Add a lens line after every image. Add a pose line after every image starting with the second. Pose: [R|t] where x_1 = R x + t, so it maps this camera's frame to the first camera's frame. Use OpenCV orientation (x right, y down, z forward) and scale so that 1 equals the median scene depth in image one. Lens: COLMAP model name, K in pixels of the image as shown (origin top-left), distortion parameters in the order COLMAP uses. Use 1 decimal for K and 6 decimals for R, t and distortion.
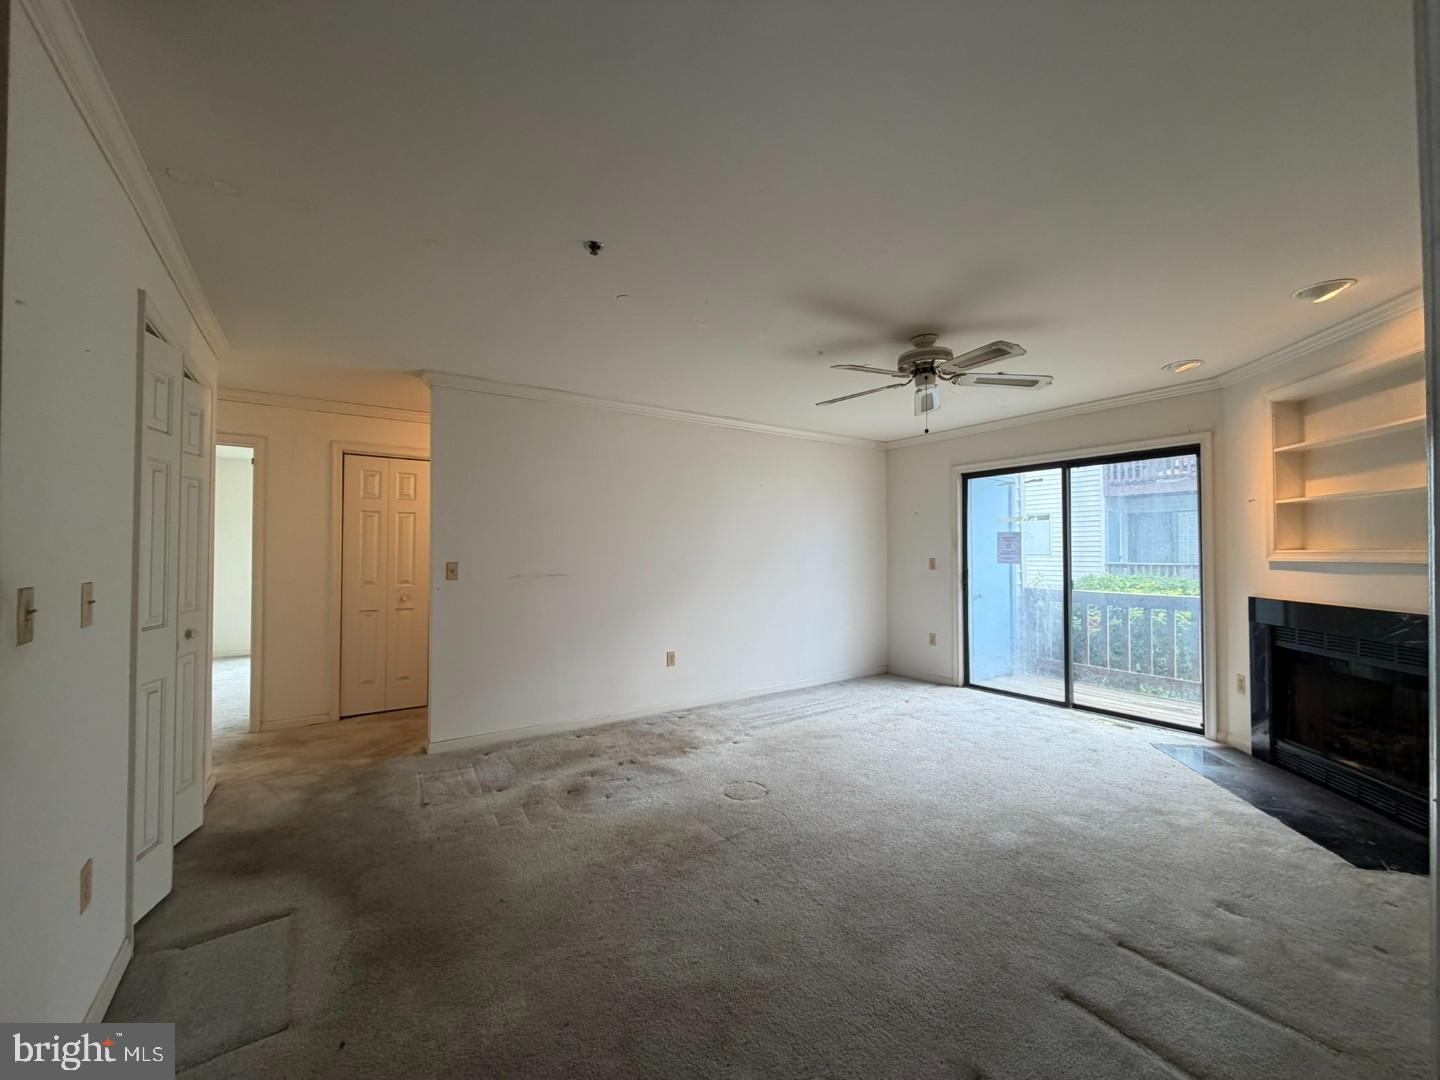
lens RADIAL K [[572.7, 0, 714.9], [0, 572.7, 540.3], [0, 0, 1]] dist [0.000612, 0.000159]
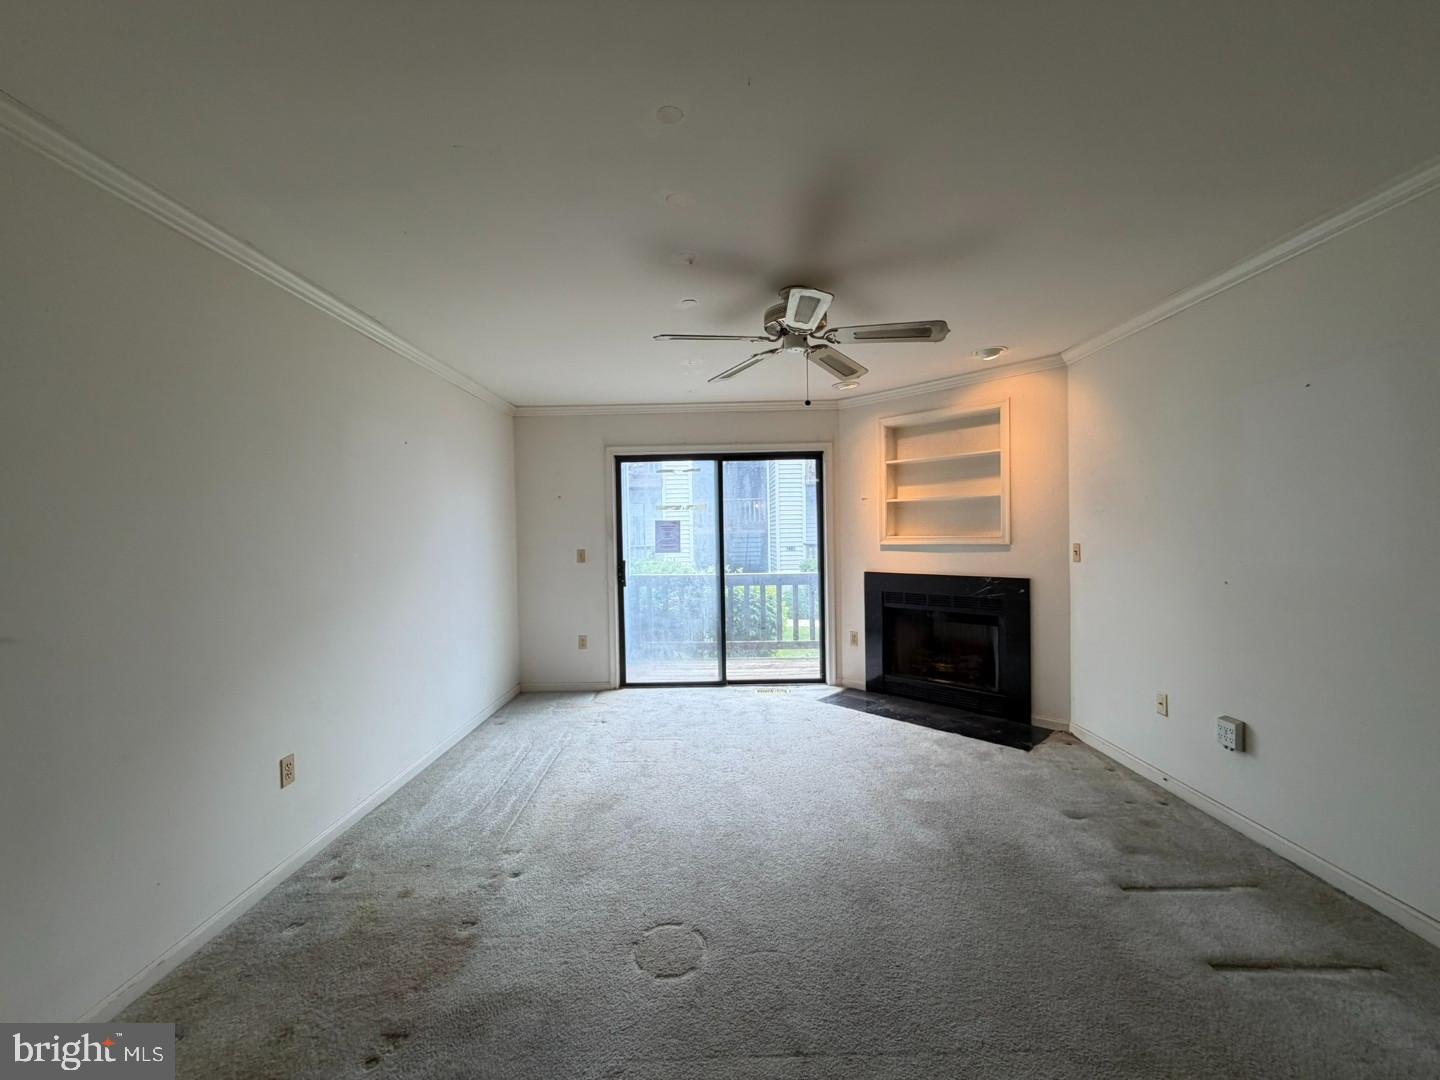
lens RADIAL K [[572.7, 0, 712.0], [0, 572.7, 540.1], [0, 0, 1]] dist [0.000612, 0.000159]
pose [[0.569923, -0.019844, 0.821459, -0.350396], [-0.000016, 0.999708, 0.024161, -0.006434], [-0.821698, -0.013783, 0.569756, 0.536343]]
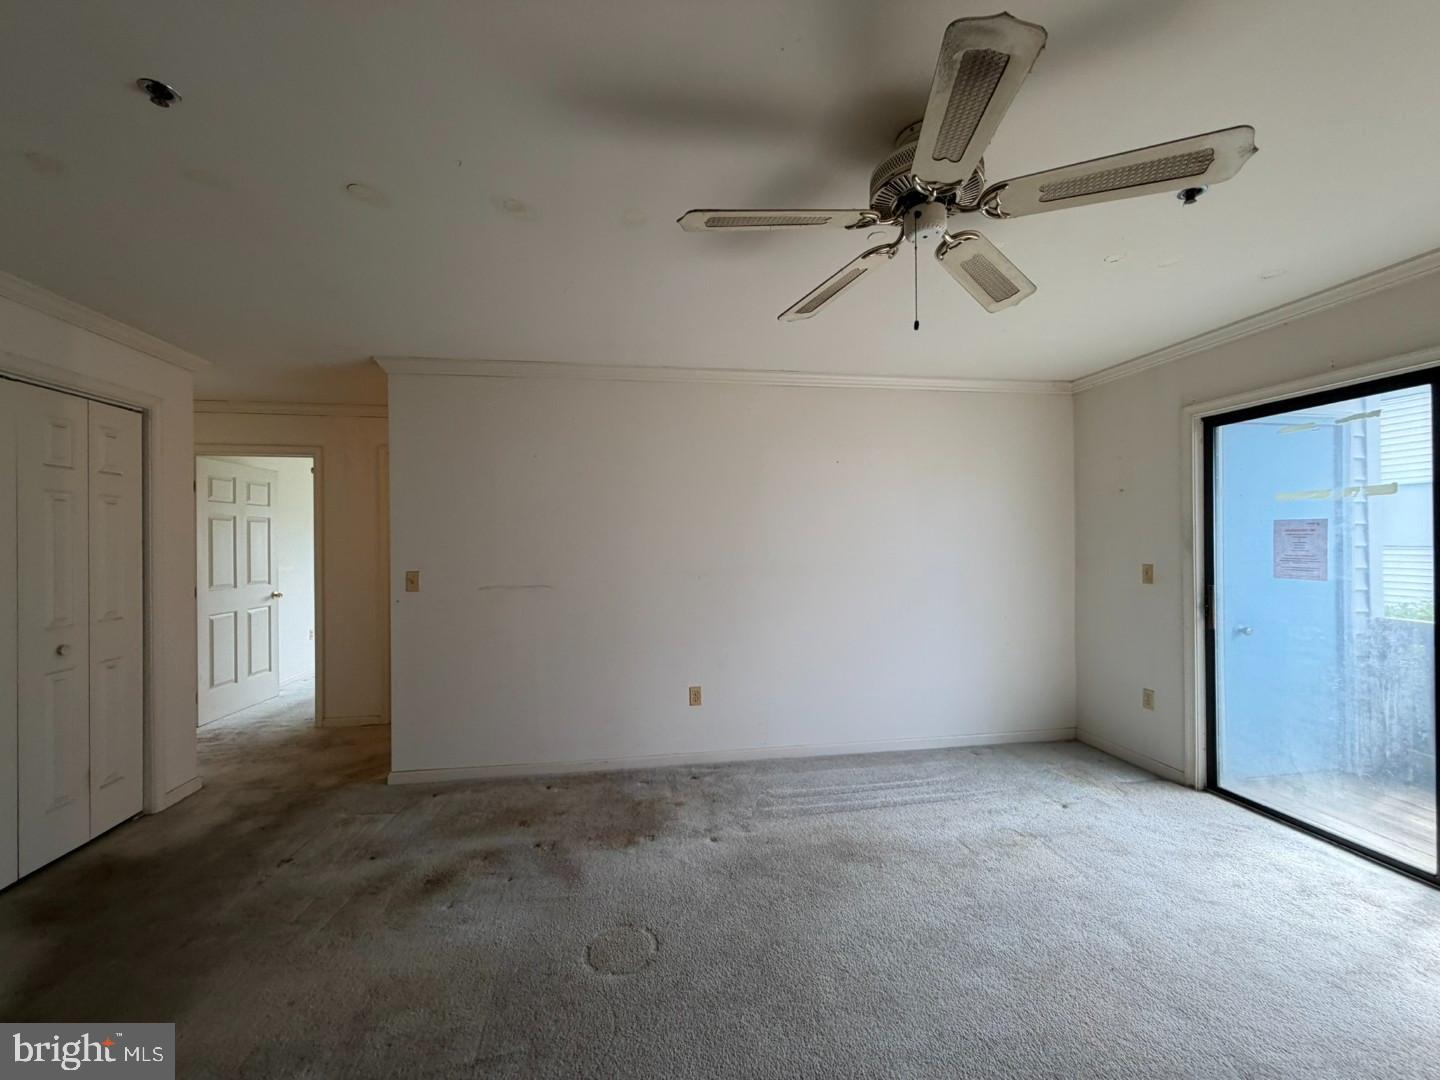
lens RADIAL K [[572.7, 0, 716.8], [0, 572.7, 539.4], [0, 0, 1]] dist [0.000612, 0.000159]
pose [[0.903809, -0.007929, -0.427863, 0.359292], [0.015677, 0.999771, 0.014589, -0.017332], [0.427649, -0.019893, 0.903726, 0.415929]]
